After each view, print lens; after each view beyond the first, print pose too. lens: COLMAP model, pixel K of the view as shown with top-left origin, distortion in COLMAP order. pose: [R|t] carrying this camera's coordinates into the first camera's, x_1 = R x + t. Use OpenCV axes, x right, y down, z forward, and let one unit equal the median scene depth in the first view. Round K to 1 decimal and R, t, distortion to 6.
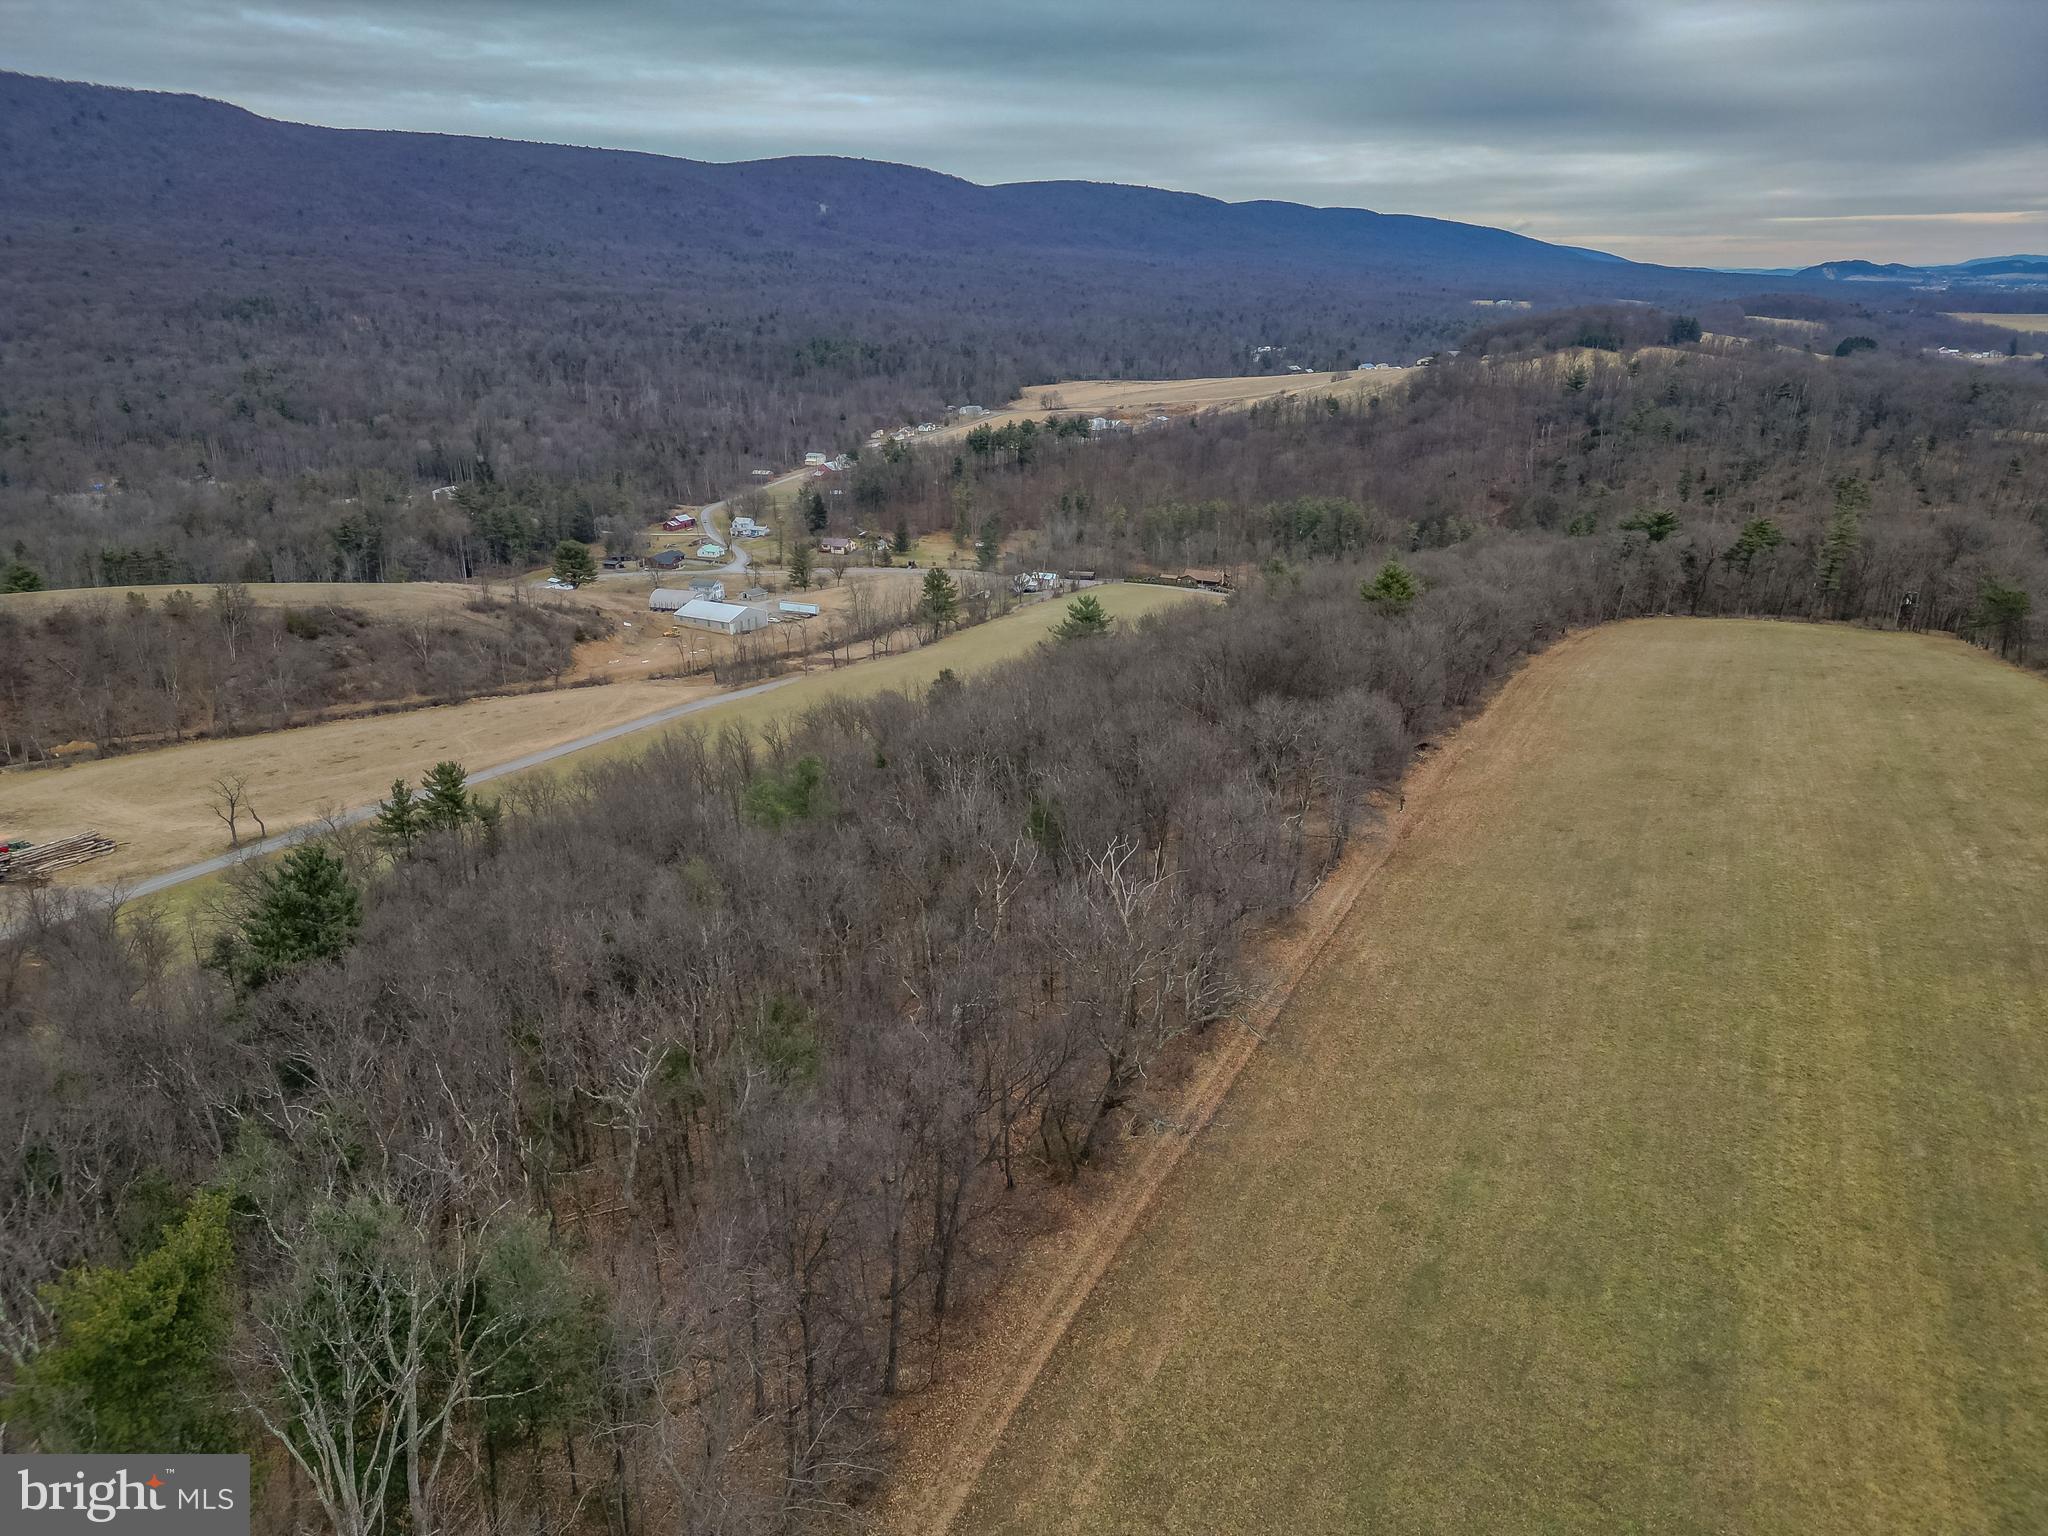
lens RADIAL K [[1437.5, 0, 1020.4], [0, 1437.5, 784.0], [0, 0, 1]] dist [0.070070, -0.054241]
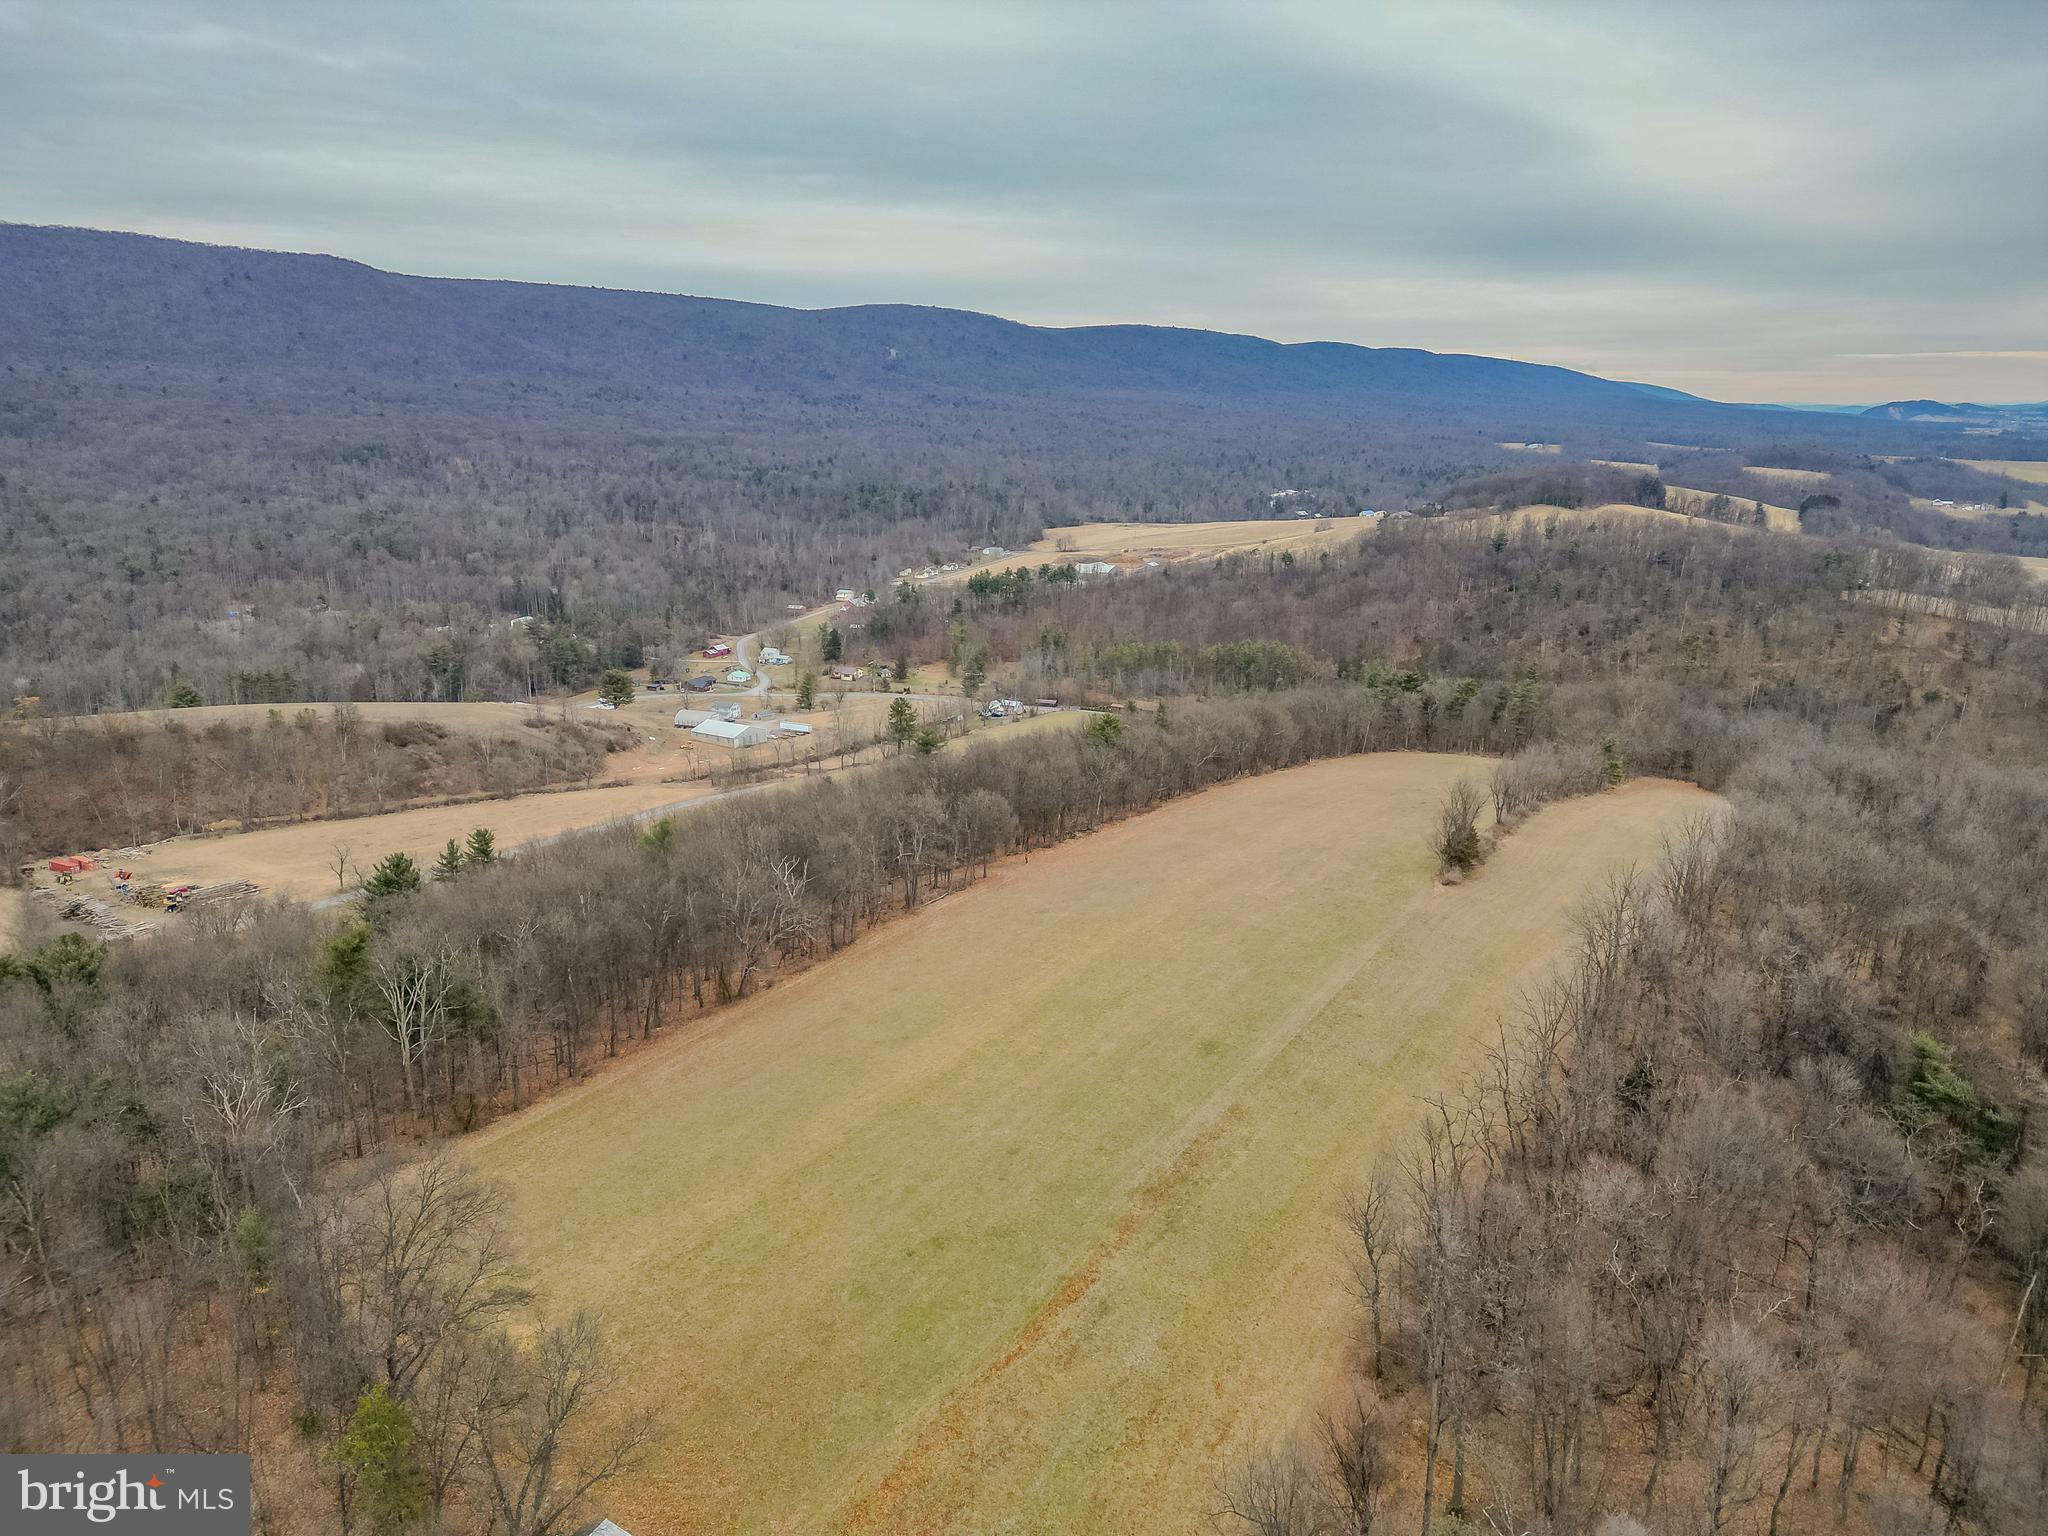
lens RADIAL K [[1437.5, 0, 1028.7], [0, 1437.5, 774.6], [0, 0, 1]] dist [0.070070, -0.054241]
pose [[0.998859, 0.021024, -0.042877, 0.050940], [-0.024620, 0.996064, -0.085153, 0.008806], [0.040918, 0.086112, 0.995445, -0.106095]]
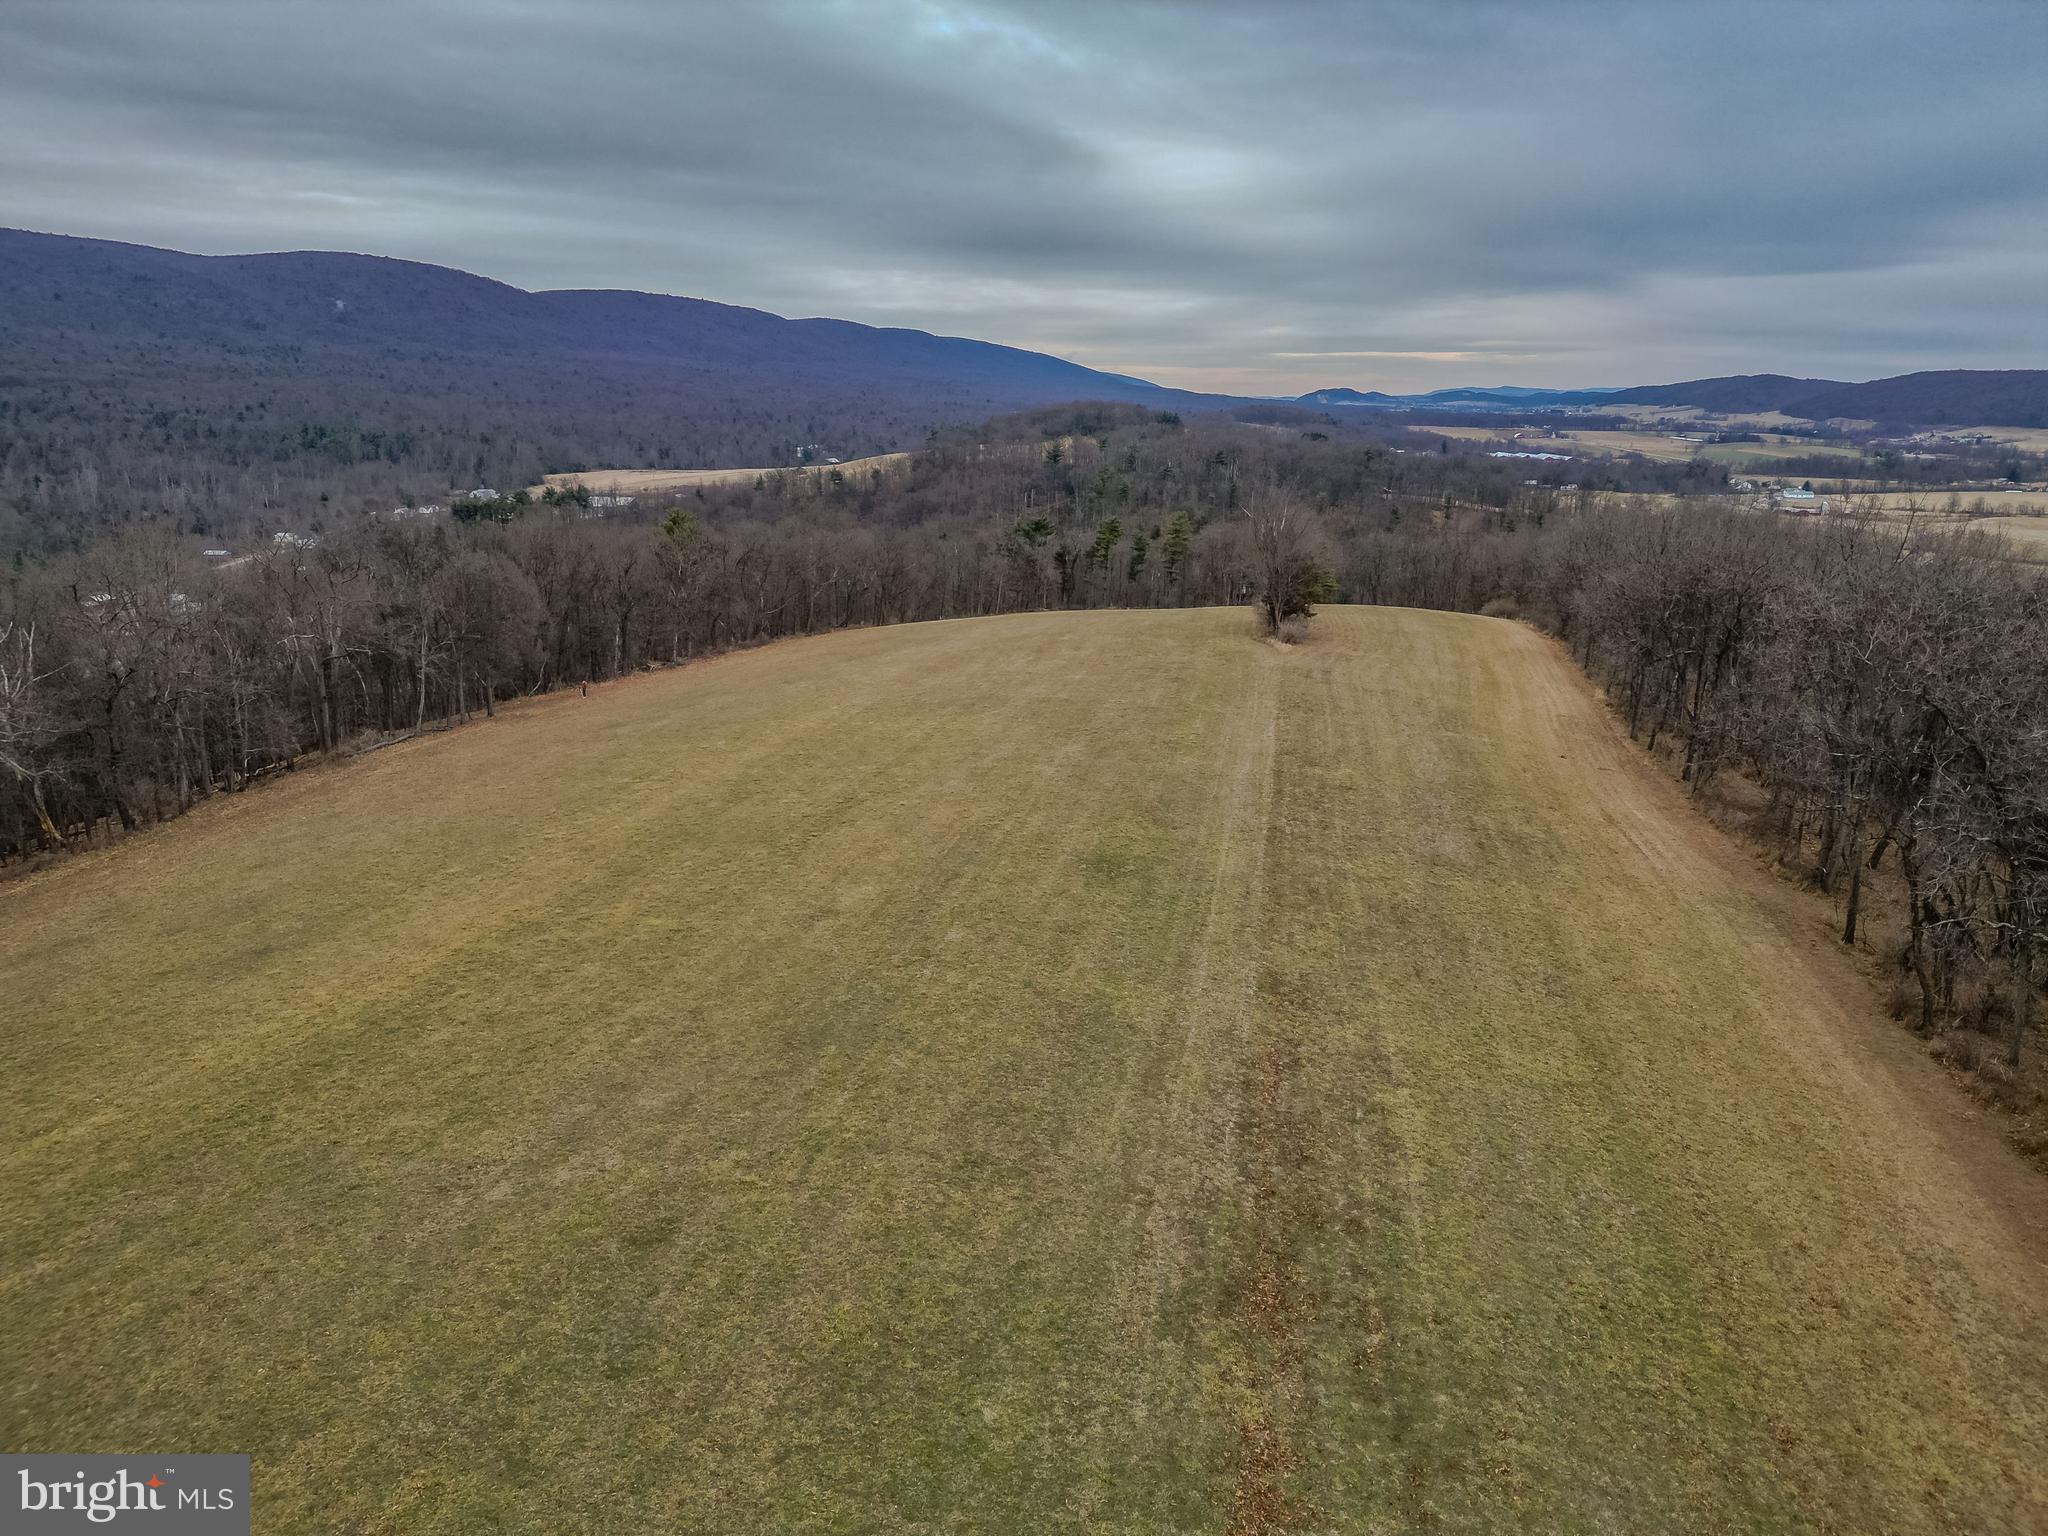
lens RADIAL K [[1437.5, 0, 1040.2], [0, 1437.5, 772.2], [0, 0, 1]] dist [0.070070, -0.054241]
pose [[0.958125, -0.063266, 0.279273, 0.044215], [0.085915, 0.993868, -0.069607, 0.025105], [-0.273157, 0.090686, 0.957686, -0.002720]]
